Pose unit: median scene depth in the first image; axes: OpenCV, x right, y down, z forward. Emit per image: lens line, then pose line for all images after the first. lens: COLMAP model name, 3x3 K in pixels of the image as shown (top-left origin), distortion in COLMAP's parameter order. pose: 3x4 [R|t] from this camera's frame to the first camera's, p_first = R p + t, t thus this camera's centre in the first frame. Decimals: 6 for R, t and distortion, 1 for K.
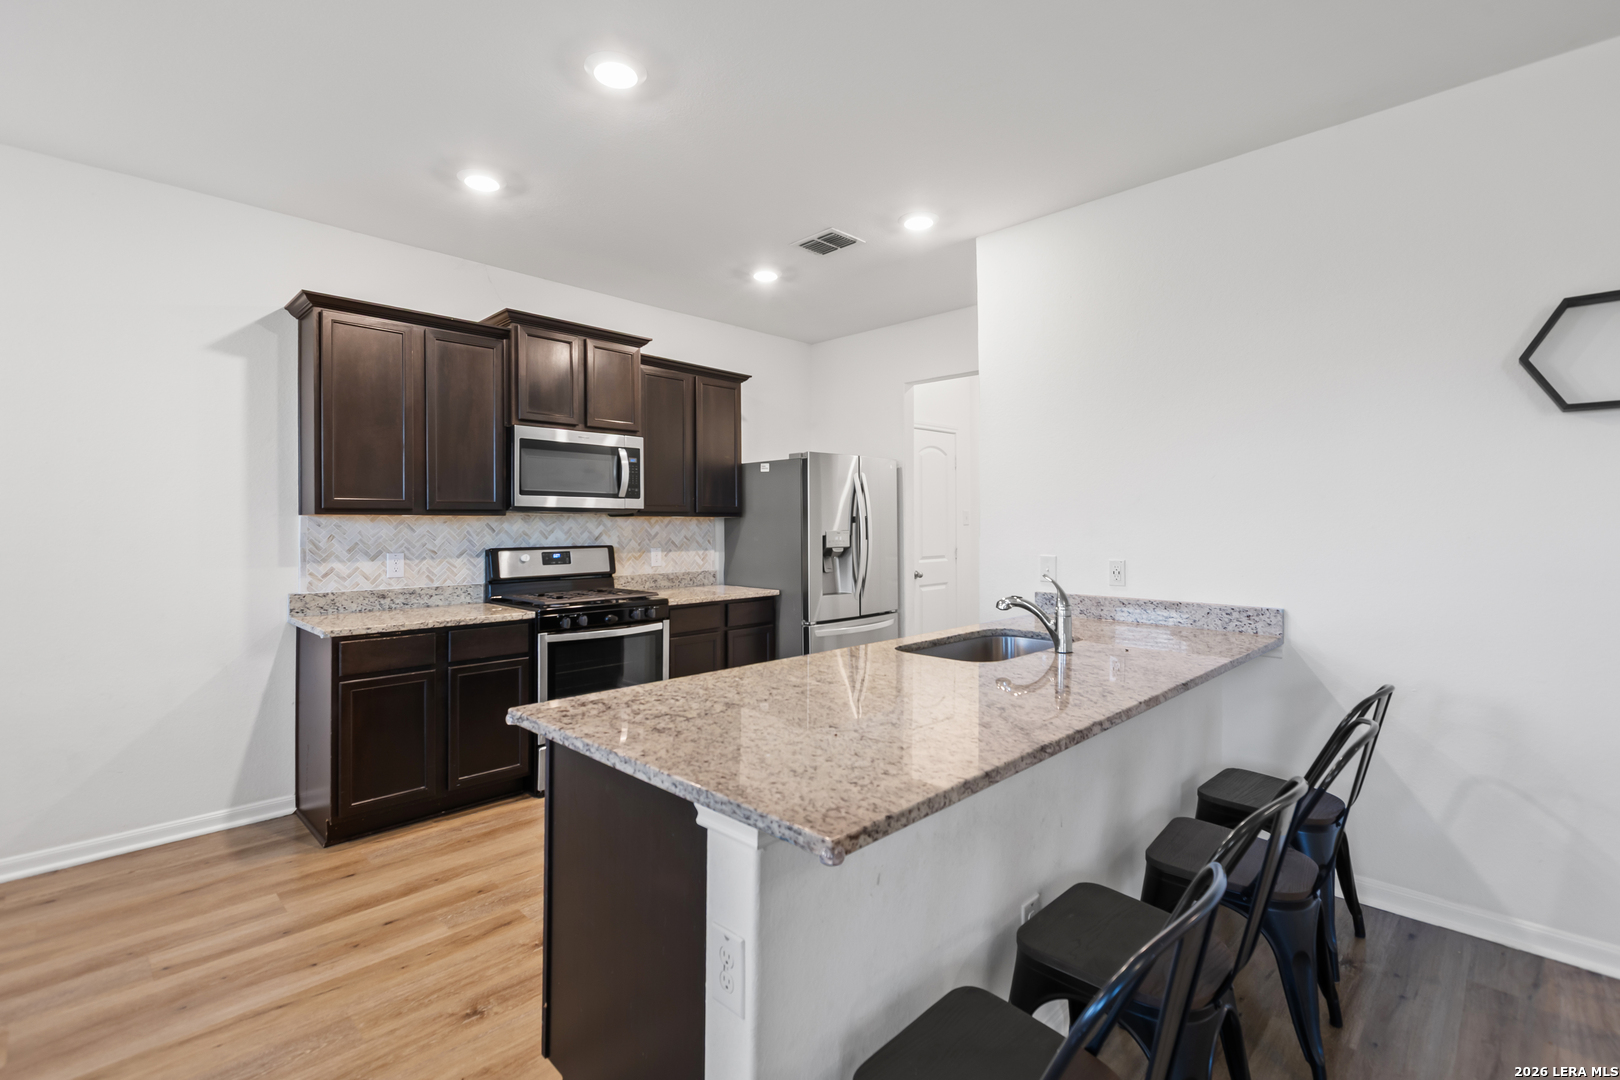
lens RADIAL K [[742.2, 0, 809.6], [0, 742.2, 518.9], [0, 0, 1]] dist [0.003415, -0.001372]
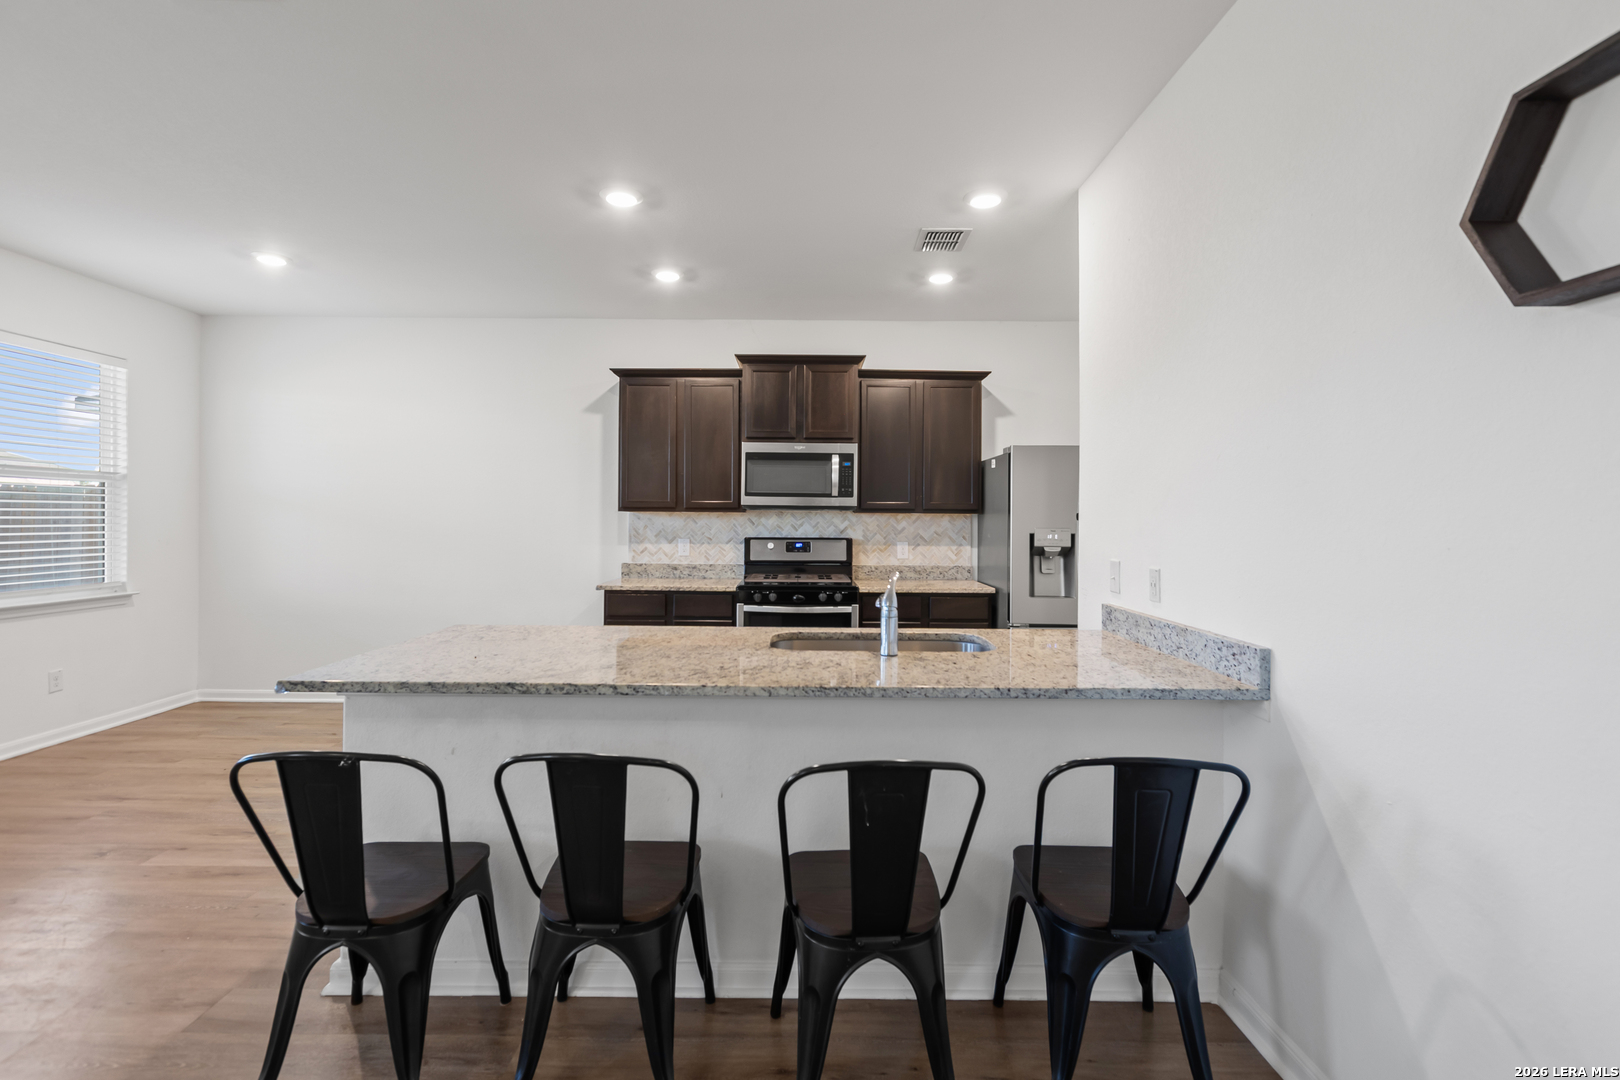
lens RADIAL K [[742.2, 0, 797.0], [0, 742.2, 515.3], [0, 0, 1]] dist [0.003415, -0.001372]
pose [[0.697553, 0.001943, -0.716531, 0.600720], [-0.002799, 0.999996, -0.000014, 0.000604], [0.716528, 0.002015, 0.697555, 0.159826]]
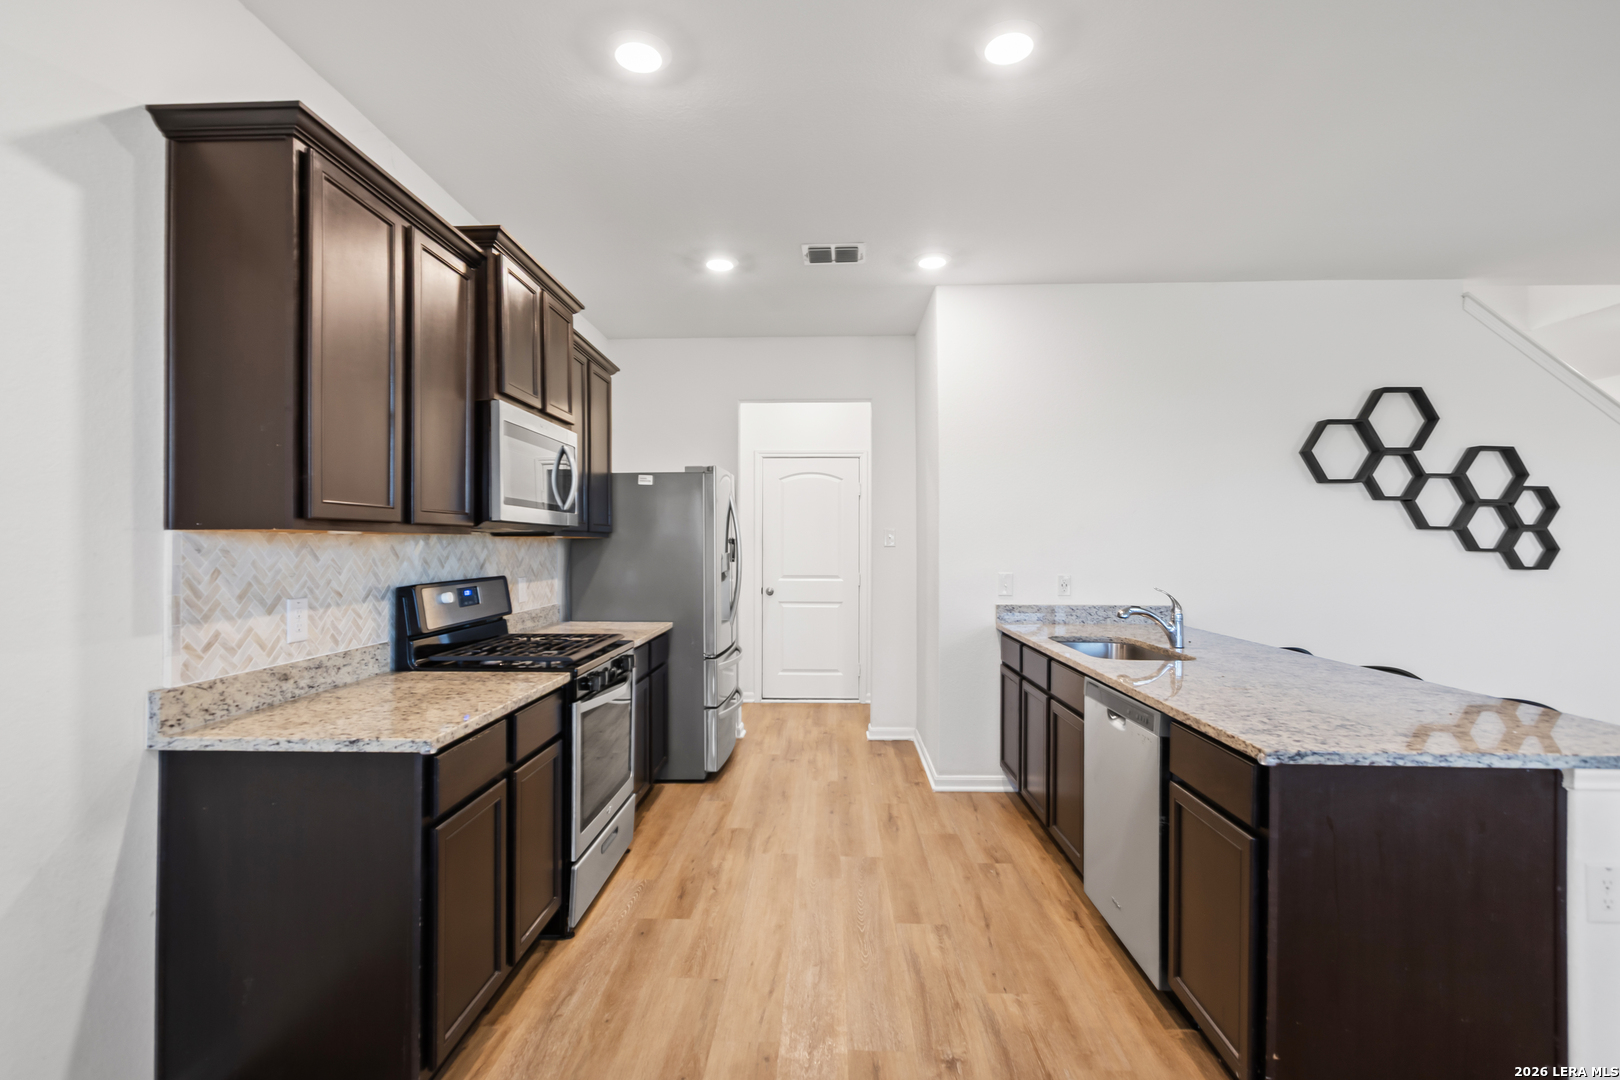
lens RADIAL K [[742.2, 0, 805.3], [0, 742.2, 531.4], [0, 0, 1]] dist [0.003415, -0.001372]
pose [[0.737333, 0.012302, 0.675418, -0.643070], [-0.005234, 0.999908, -0.012498, -0.000219], [-0.675510, 0.005680, 0.737329, 0.313397]]
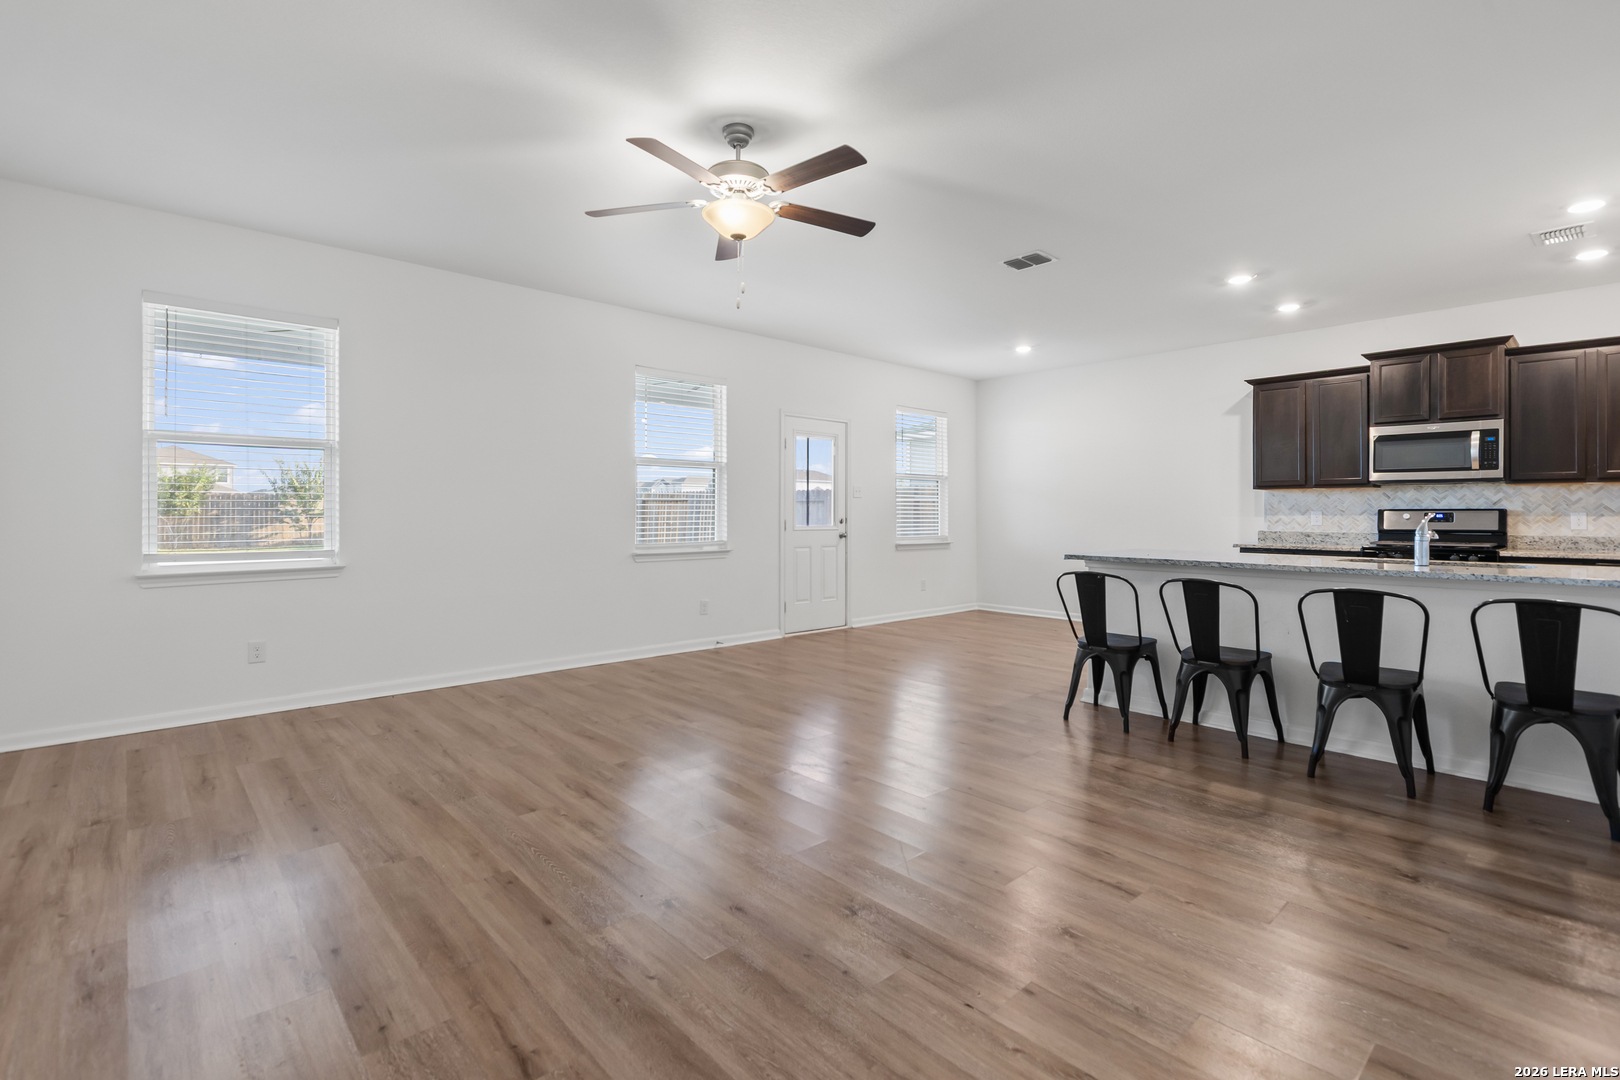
lens RADIAL K [[742.2, 0, 808.7], [0, 742.2, 510.1], [0, 0, 1]] dist [0.003415, -0.001372]
pose [[-0.047713, -0.004364, -0.998852, 1.190484], [0.004763, 0.999978, -0.004596, 0.045088], [0.998850, -0.004977, -0.047691, -0.088319]]
